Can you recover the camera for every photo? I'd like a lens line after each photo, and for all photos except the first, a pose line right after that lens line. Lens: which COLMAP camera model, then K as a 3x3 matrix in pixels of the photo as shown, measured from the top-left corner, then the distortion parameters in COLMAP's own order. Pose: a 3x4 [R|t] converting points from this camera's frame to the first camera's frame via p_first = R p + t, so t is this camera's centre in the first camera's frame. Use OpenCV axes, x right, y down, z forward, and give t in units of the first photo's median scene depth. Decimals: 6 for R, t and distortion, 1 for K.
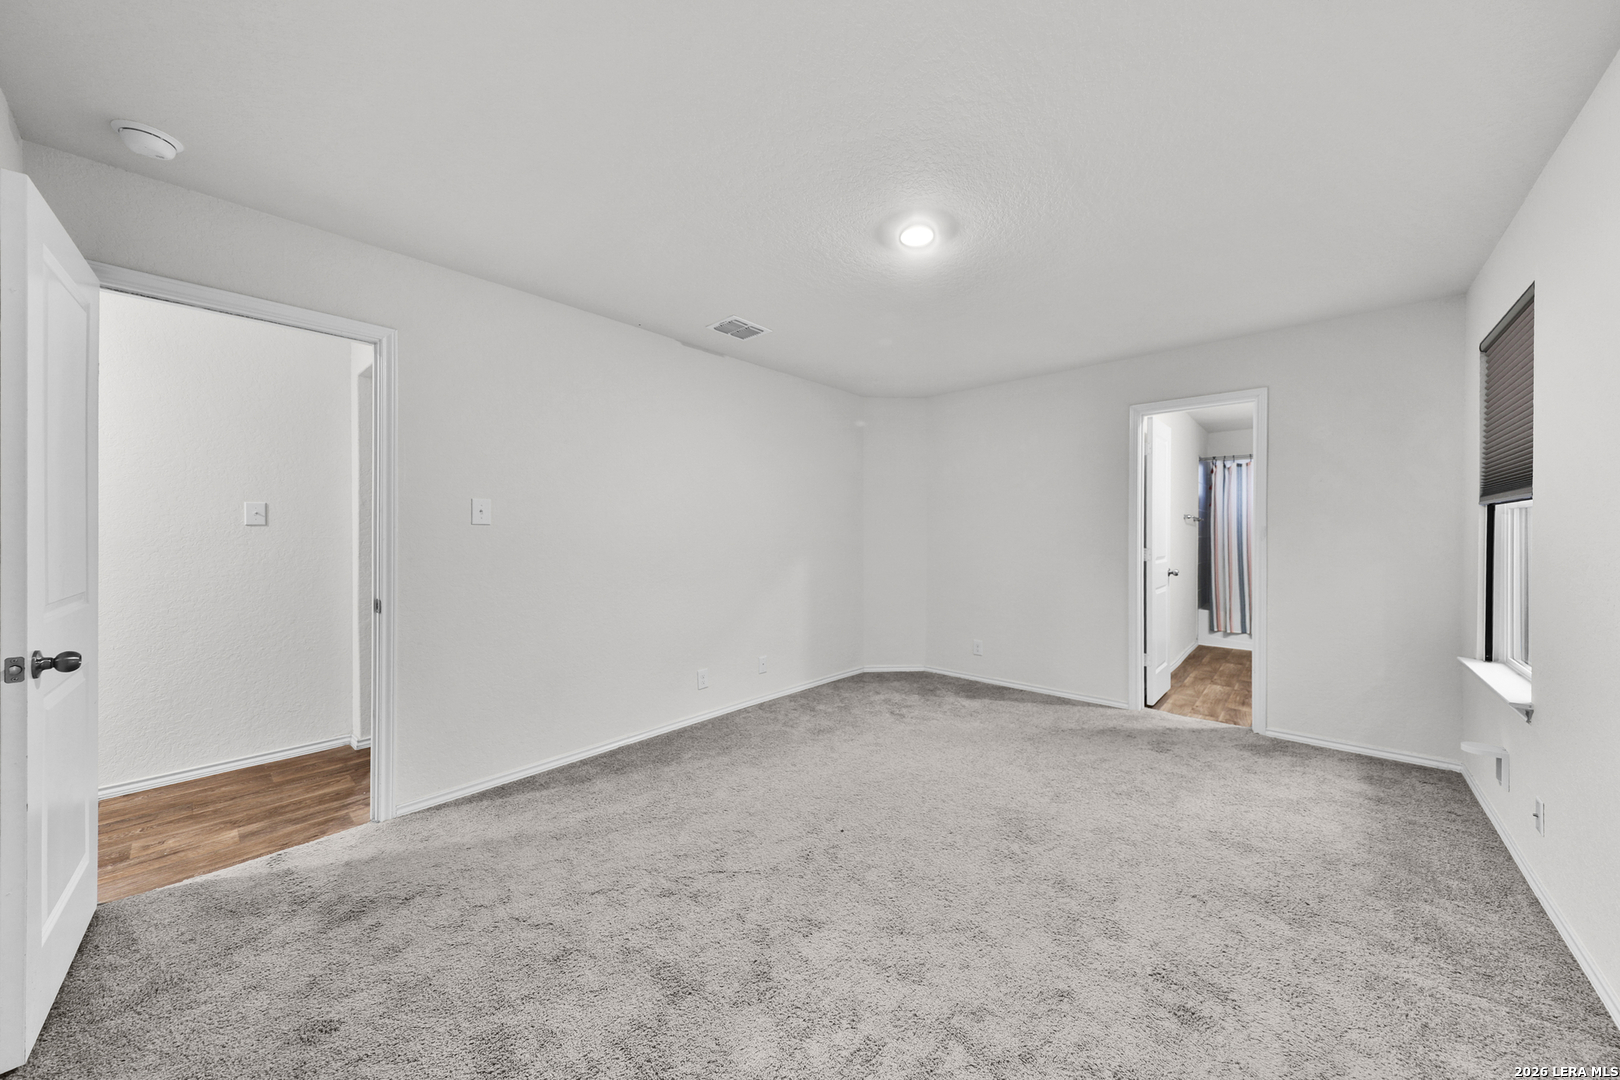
lens RADIAL K [[542.7, 0, 811.7], [0, 542.7, 535.6], [0, 0, 1]] dist [0.012343, -0.000582]
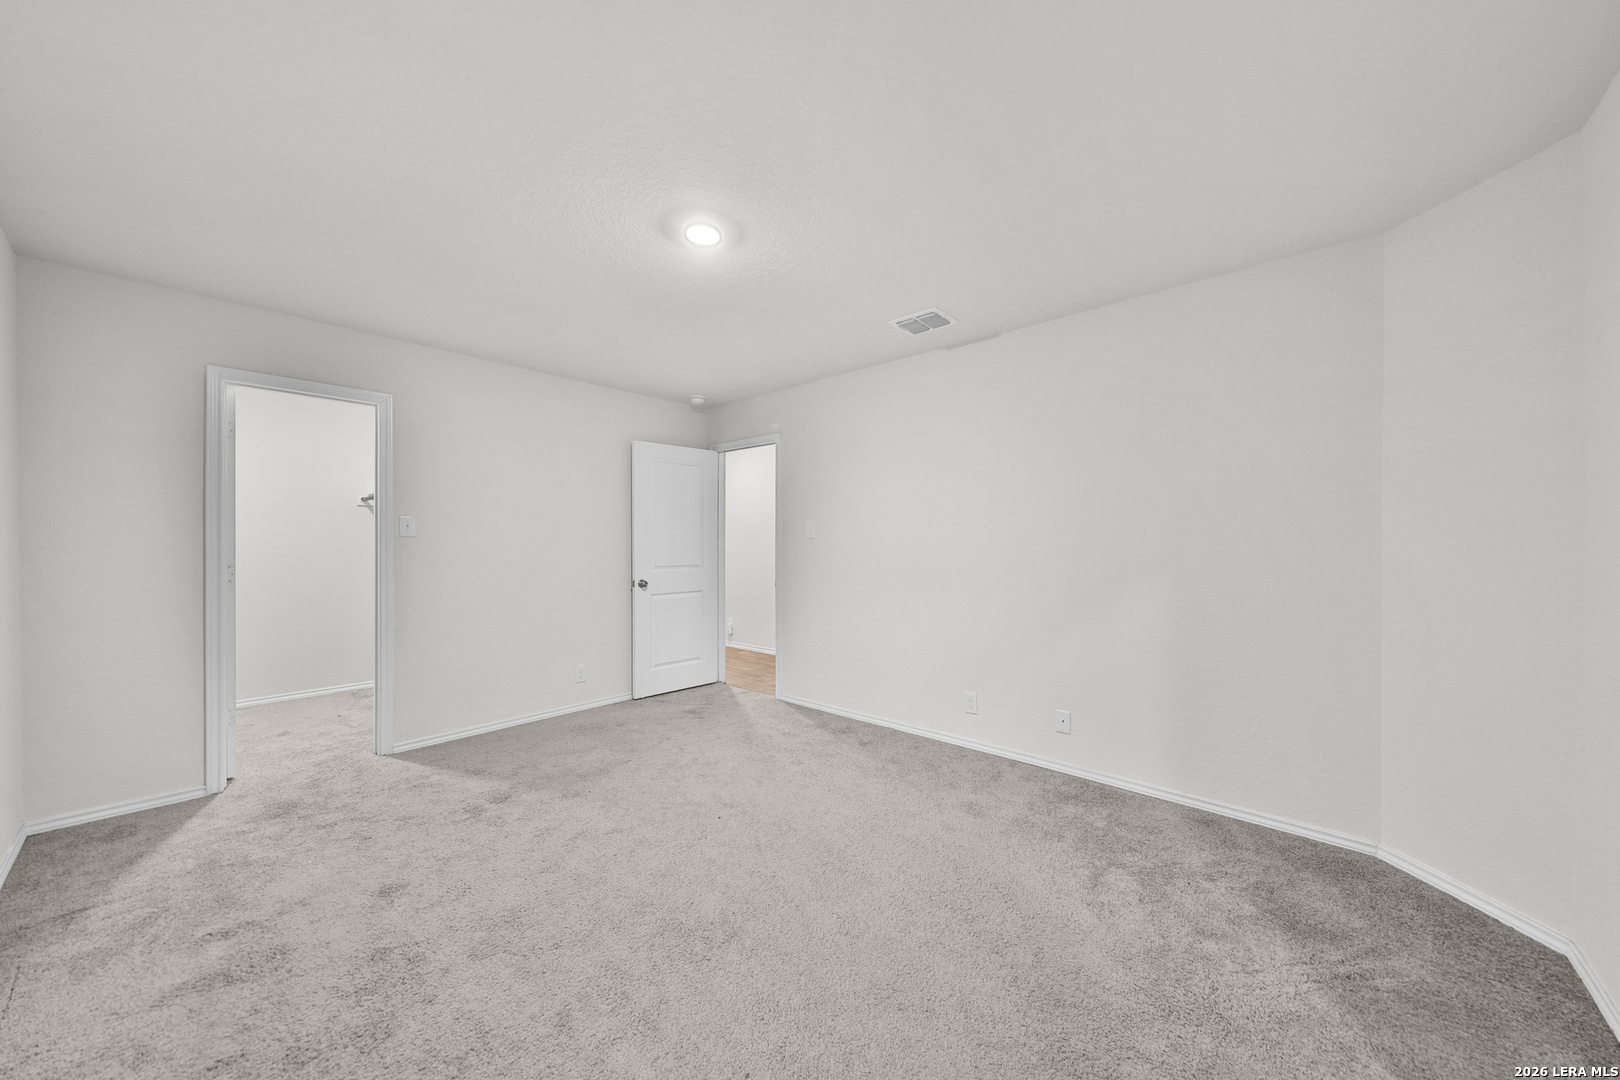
lens RADIAL K [[542.7, 0, 813.7], [0, 542.7, 540.5], [0, 0, 1]] dist [0.012343, -0.000582]
pose [[0.033244, -0.003872, -0.999440, 1.040899], [0.000370, 0.999992, -0.003862, -0.008252], [0.999447, -0.000241, 0.033245, 1.039957]]
